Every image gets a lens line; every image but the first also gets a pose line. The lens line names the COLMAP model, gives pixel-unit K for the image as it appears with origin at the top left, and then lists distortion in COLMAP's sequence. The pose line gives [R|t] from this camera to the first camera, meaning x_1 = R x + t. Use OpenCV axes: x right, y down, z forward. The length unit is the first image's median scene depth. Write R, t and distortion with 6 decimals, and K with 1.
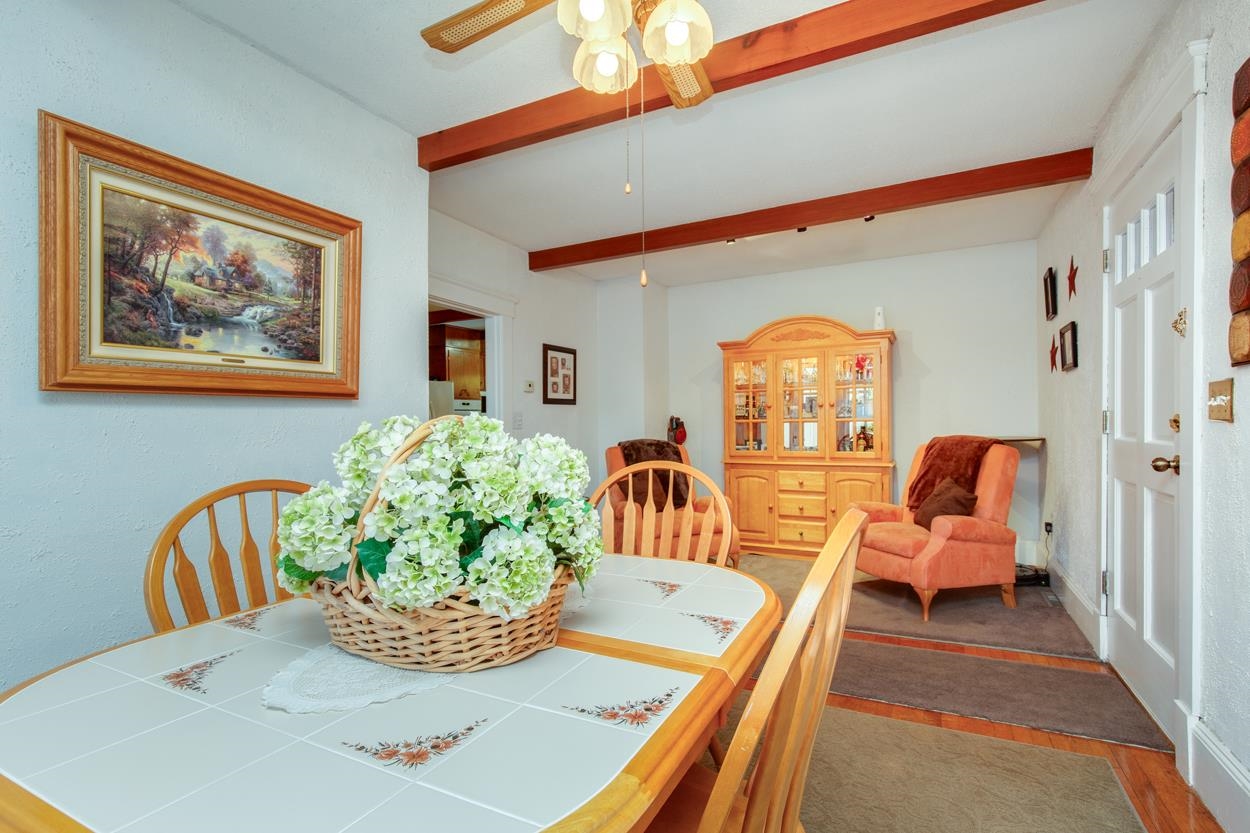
lens RADIAL K [[603.6, 0, 622.9], [0, 603.6, 421.2], [0, 0, 1]] dist [0.001569, -0.000039]
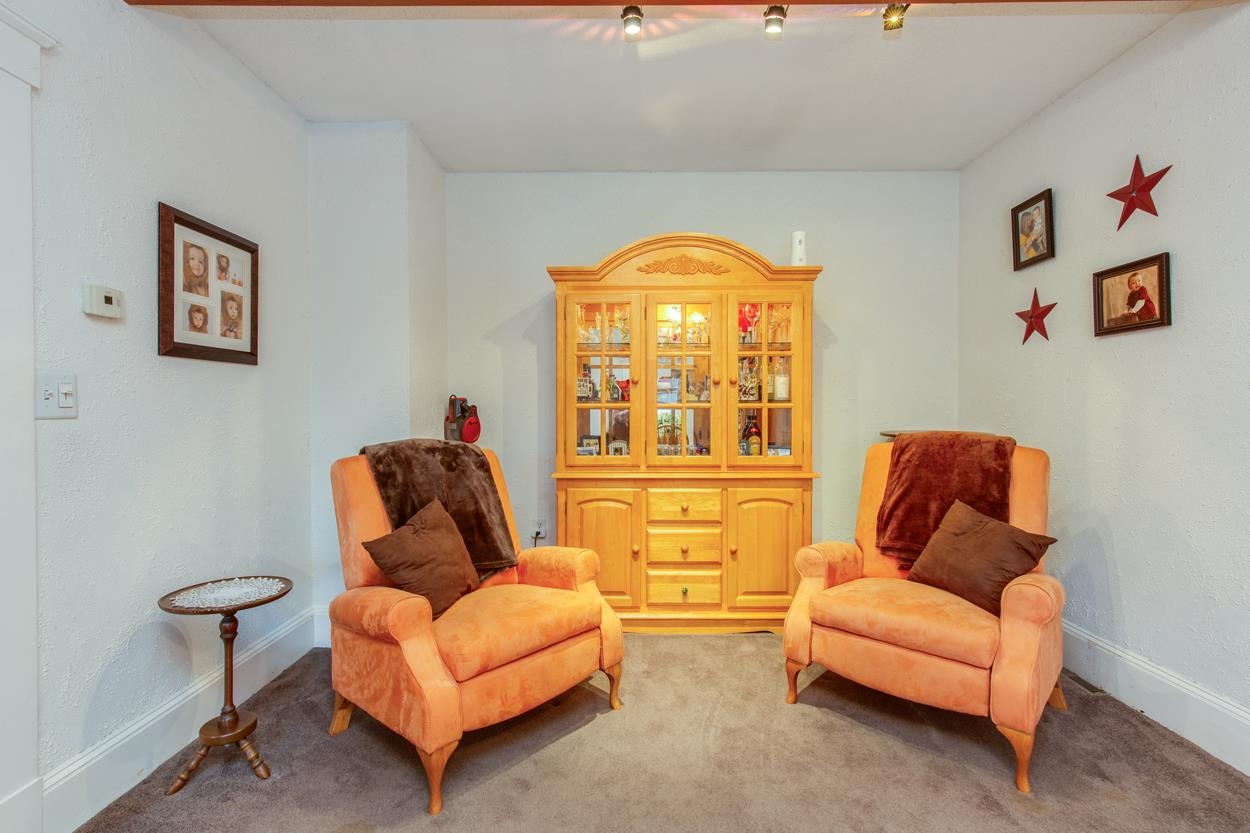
lens RADIAL K [[603.6, 0, 617.1], [0, 603.6, 417.5], [0, 0, 1]] dist [0.001569, -0.000039]
pose [[0.901409, 0.004708, 0.432943, -0.031101], [-0.011762, 0.999838, 0.013615, 0.003396], [-0.432809, -0.017365, 0.901318, 0.492078]]
